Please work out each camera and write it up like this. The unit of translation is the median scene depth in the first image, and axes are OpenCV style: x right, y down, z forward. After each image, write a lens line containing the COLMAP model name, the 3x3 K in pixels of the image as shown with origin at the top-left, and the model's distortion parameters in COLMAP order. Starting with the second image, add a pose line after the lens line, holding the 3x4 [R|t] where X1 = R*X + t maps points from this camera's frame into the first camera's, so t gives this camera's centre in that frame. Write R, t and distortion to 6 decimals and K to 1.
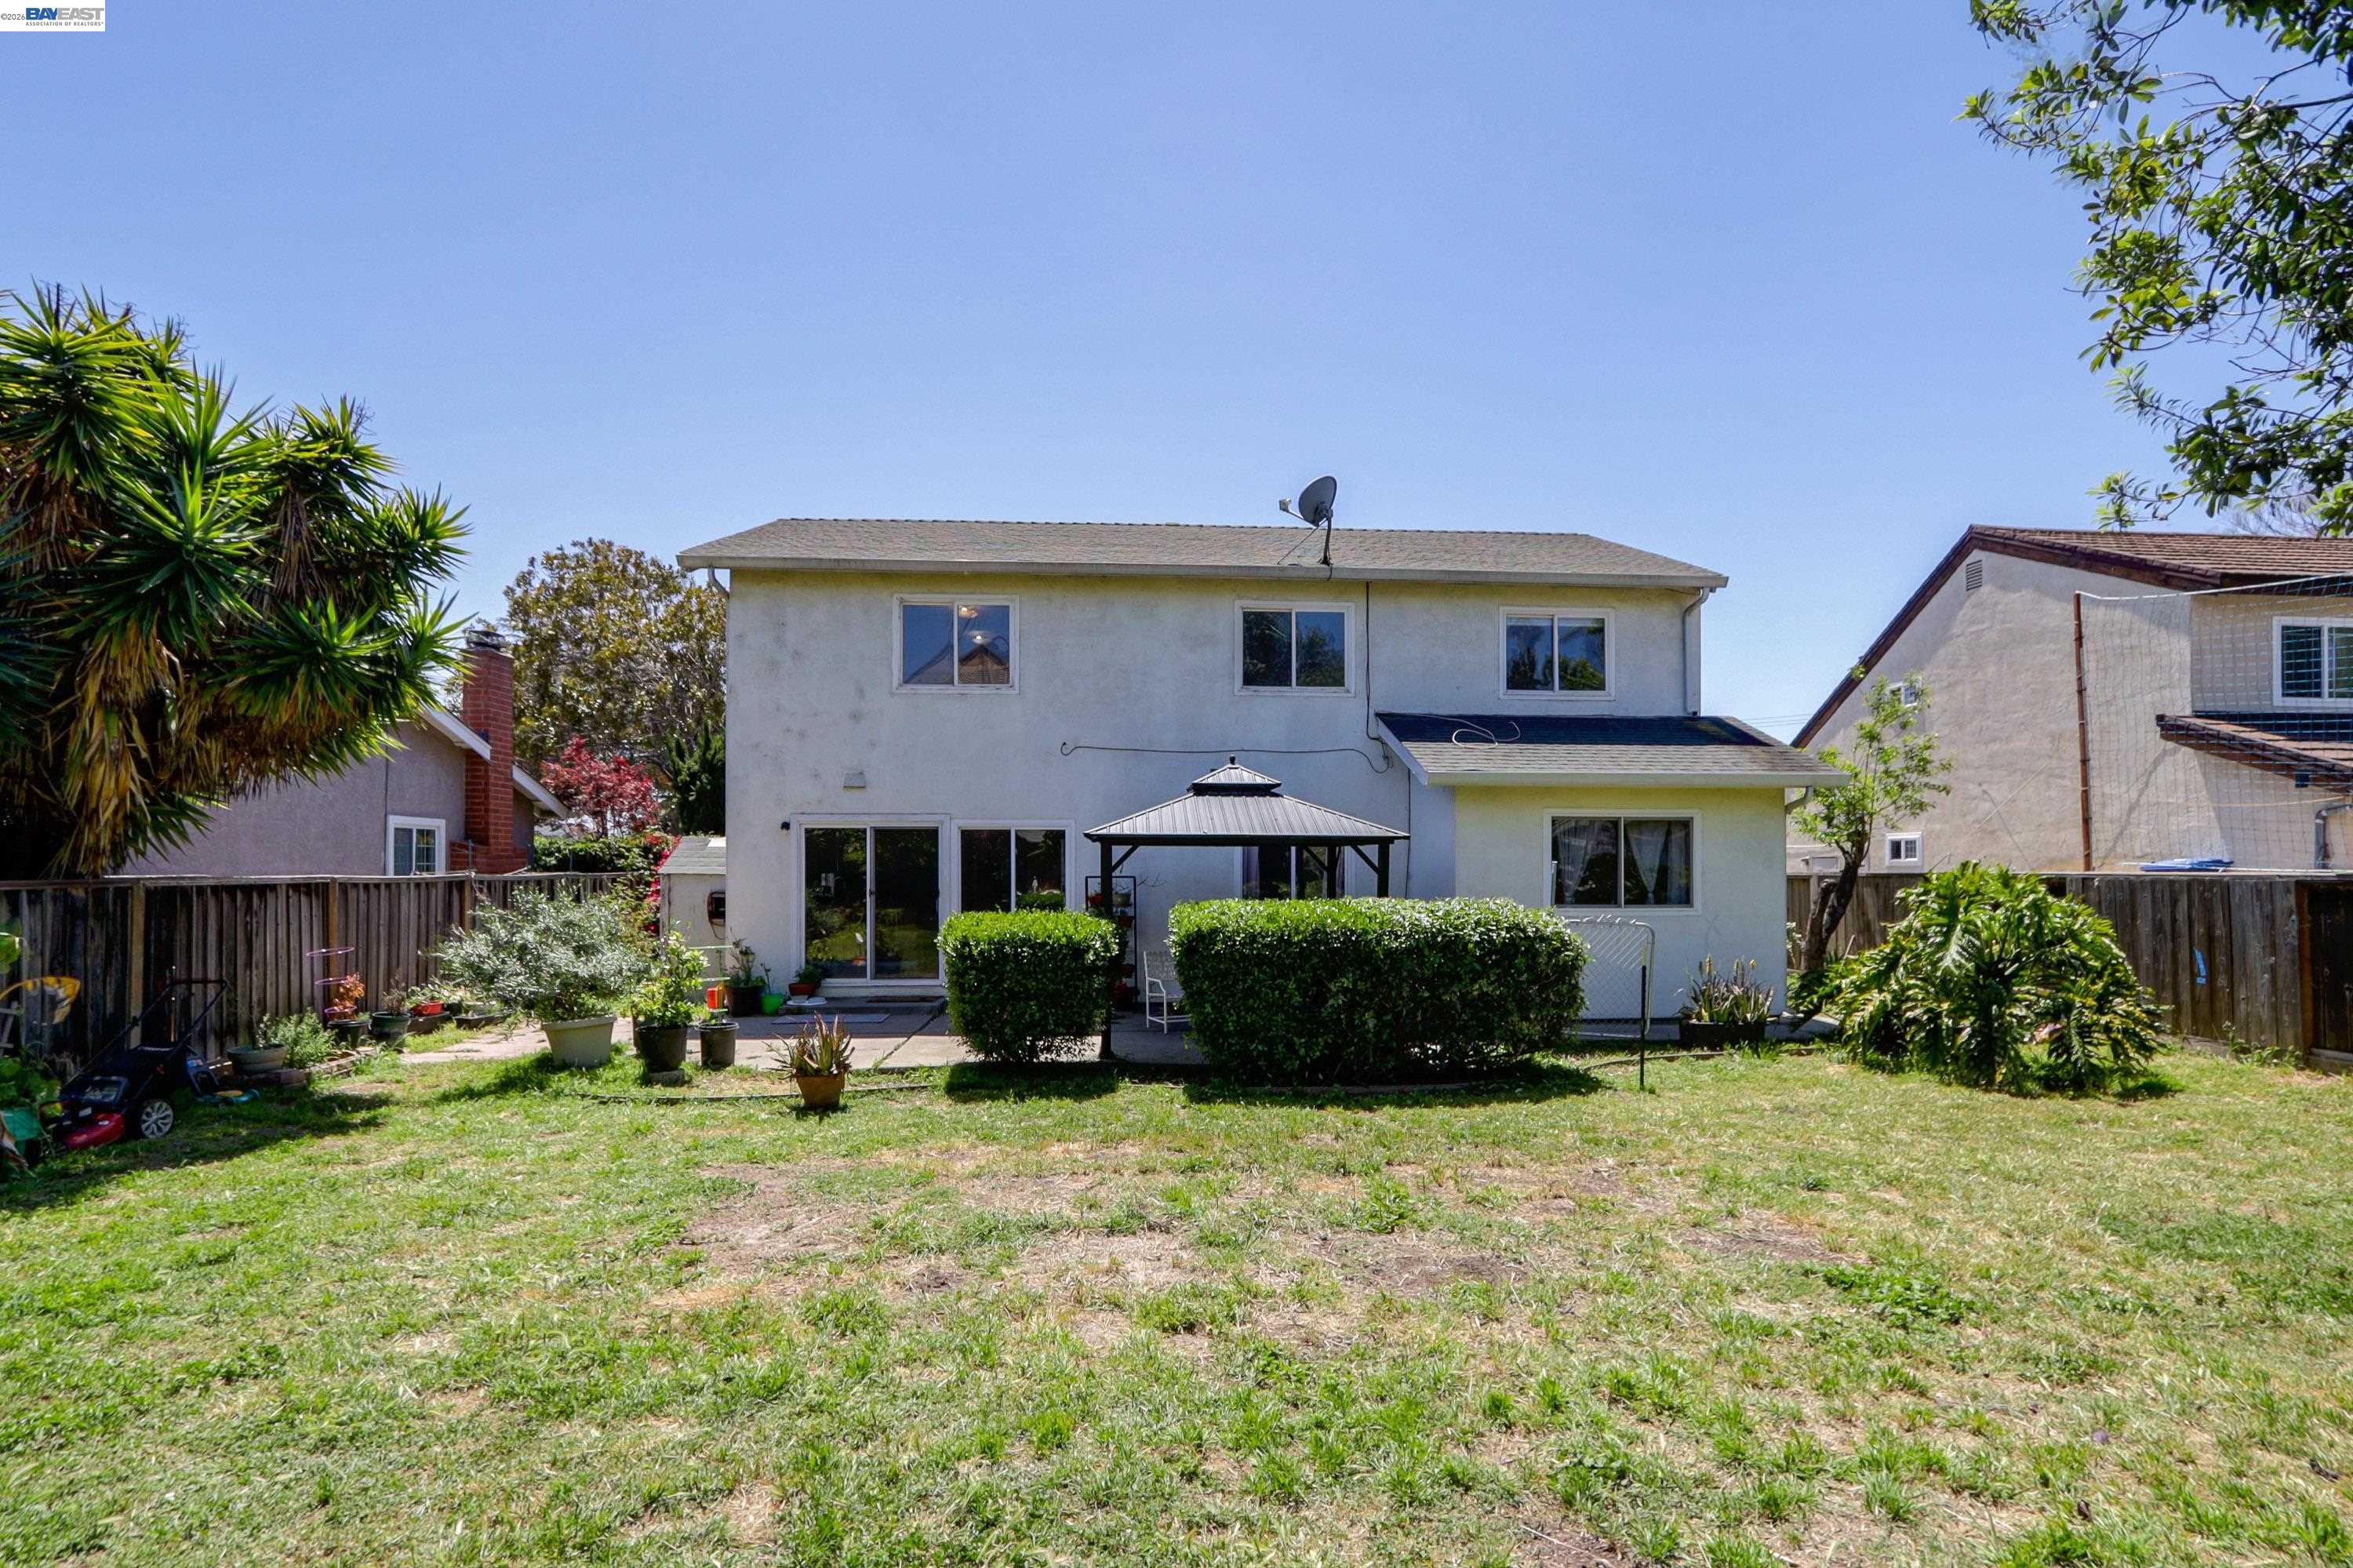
lens RADIAL K [[1074.4, 0, 1195.7], [0, 1074.4, 849.8], [0, 0, 1]] dist [-0.000709, 0.000573]
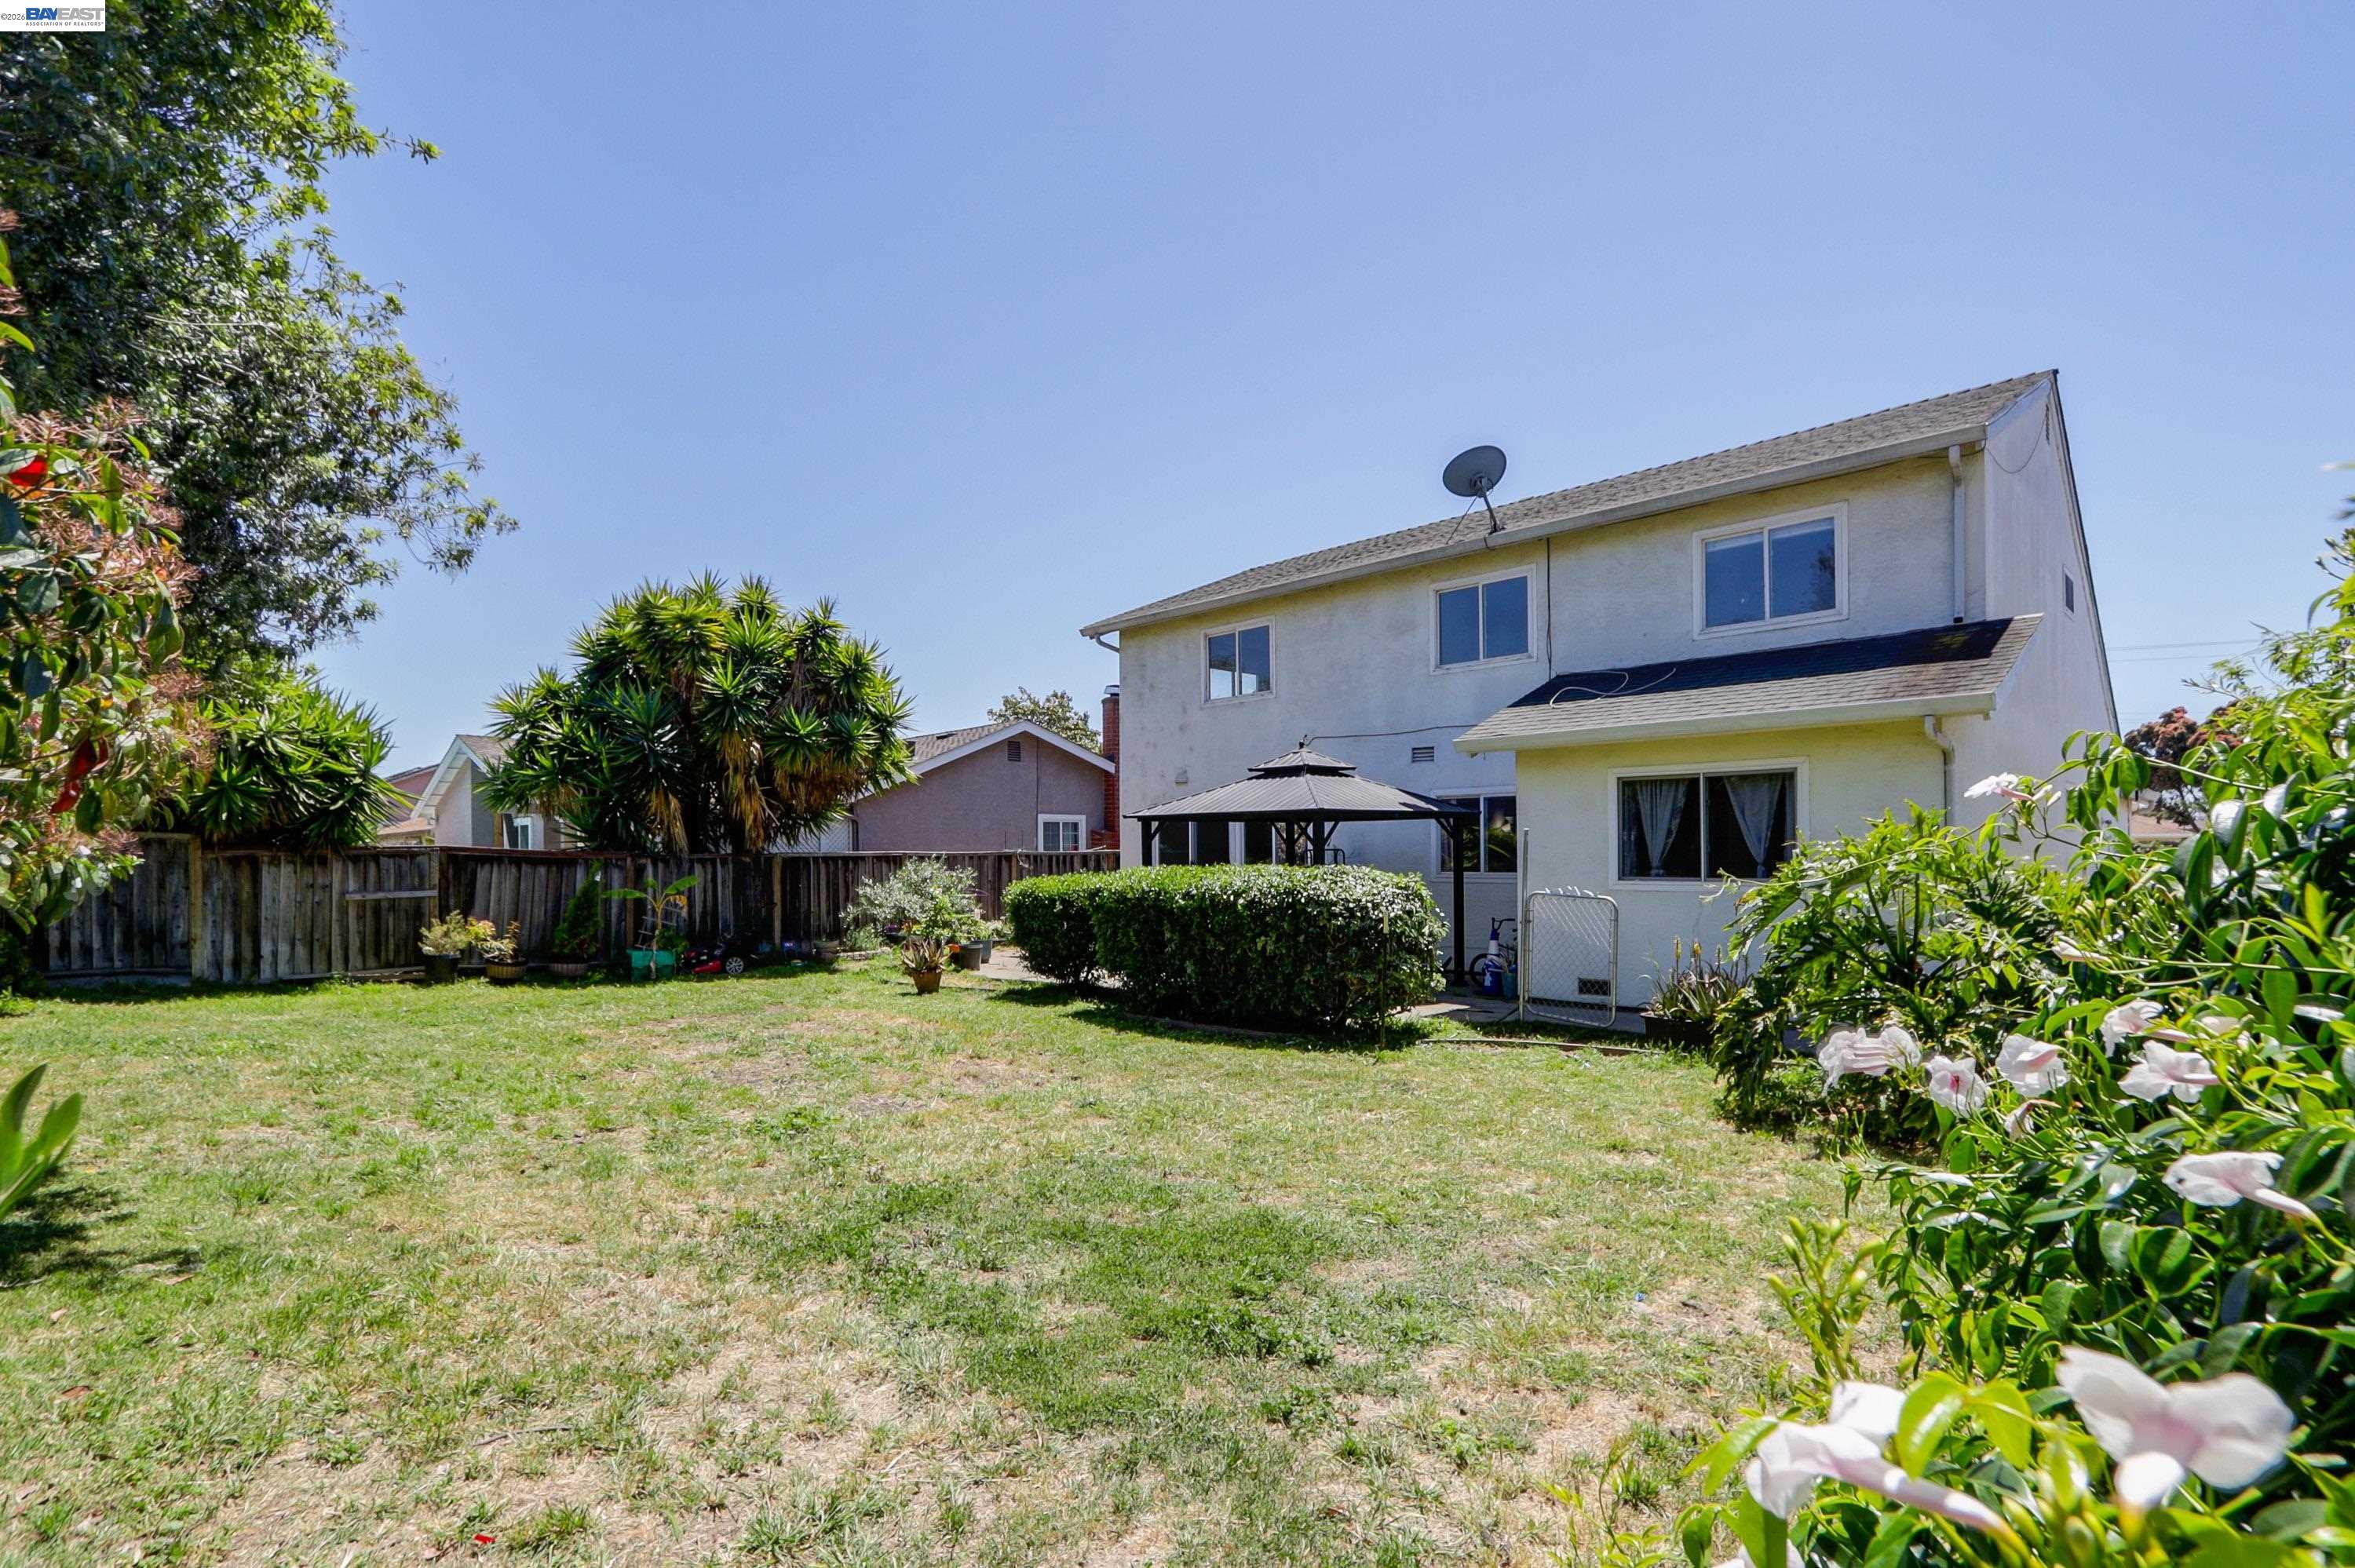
lens RADIAL K [[1075.2, 0, 1196.7], [0, 1075.2, 849.8], [0, 0, 1]] dist [-0.000709, 0.000573]
pose [[0.675677, -0.006387, -0.737170, 0.658230], [0.020307, 0.999744, 0.009951, 0.010412], [0.736918, -0.021694, 0.675634, 0.126358]]
